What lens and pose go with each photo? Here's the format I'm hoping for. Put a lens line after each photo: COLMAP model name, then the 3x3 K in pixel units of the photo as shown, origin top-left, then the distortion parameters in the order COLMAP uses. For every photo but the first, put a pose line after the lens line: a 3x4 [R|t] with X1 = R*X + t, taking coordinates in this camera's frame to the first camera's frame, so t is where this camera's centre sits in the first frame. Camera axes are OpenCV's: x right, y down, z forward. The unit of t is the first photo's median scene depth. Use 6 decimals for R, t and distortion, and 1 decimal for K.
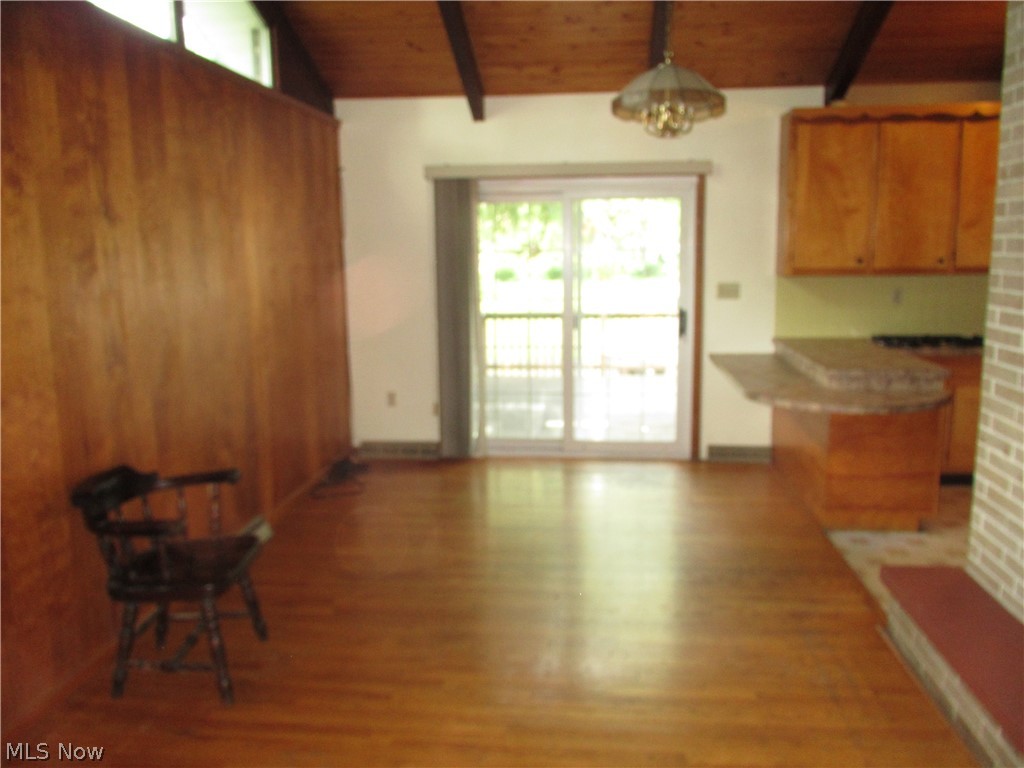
lens RADIAL K [[850.2, 0, 512.0], [0, 850.2, 384.0], [0, 0, 1]] dist [-0.023417, -0.004424]
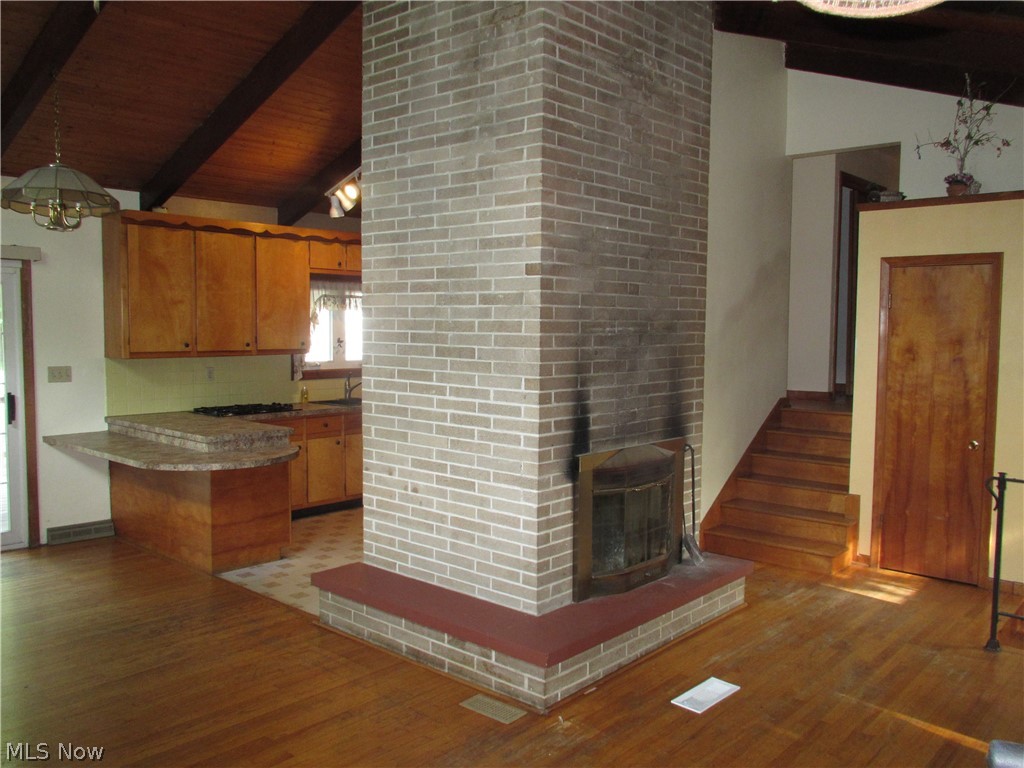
lens RADIAL K [[850.2, 0, 512.0], [0, 850.2, 384.0], [0, 0, 1]] dist [-0.023417, -0.004424]
pose [[0.586989, -0.035406, 0.808820, -0.277375], [0.113386, 0.992792, -0.038829, 0.004327], [-0.801615, 0.114501, 0.586773, -0.039306]]
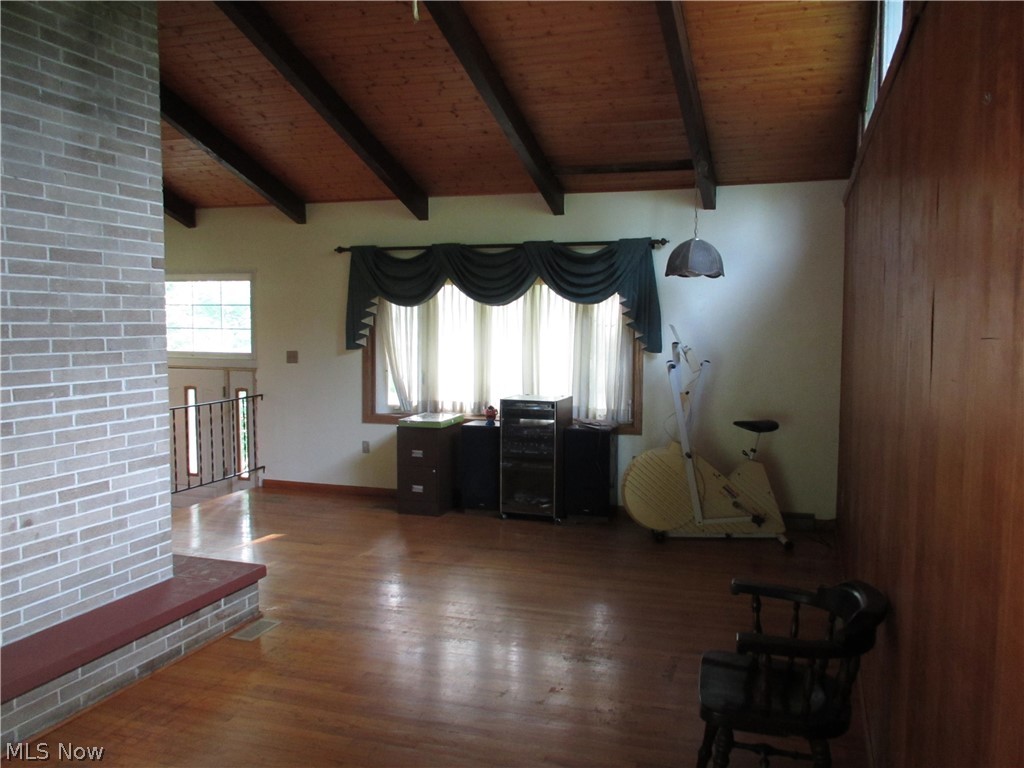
lens RADIAL K [[850.2, 0, 512.0], [0, 850.2, 384.0], [0, 0, 1]] dist [-0.023417, -0.004424]
pose [[-0.973266, -0.006519, 0.229587, -0.181254], [0.047993, 0.971759, 0.231045, -0.171779], [-0.224609, 0.235887, -0.945467, 1.032589]]
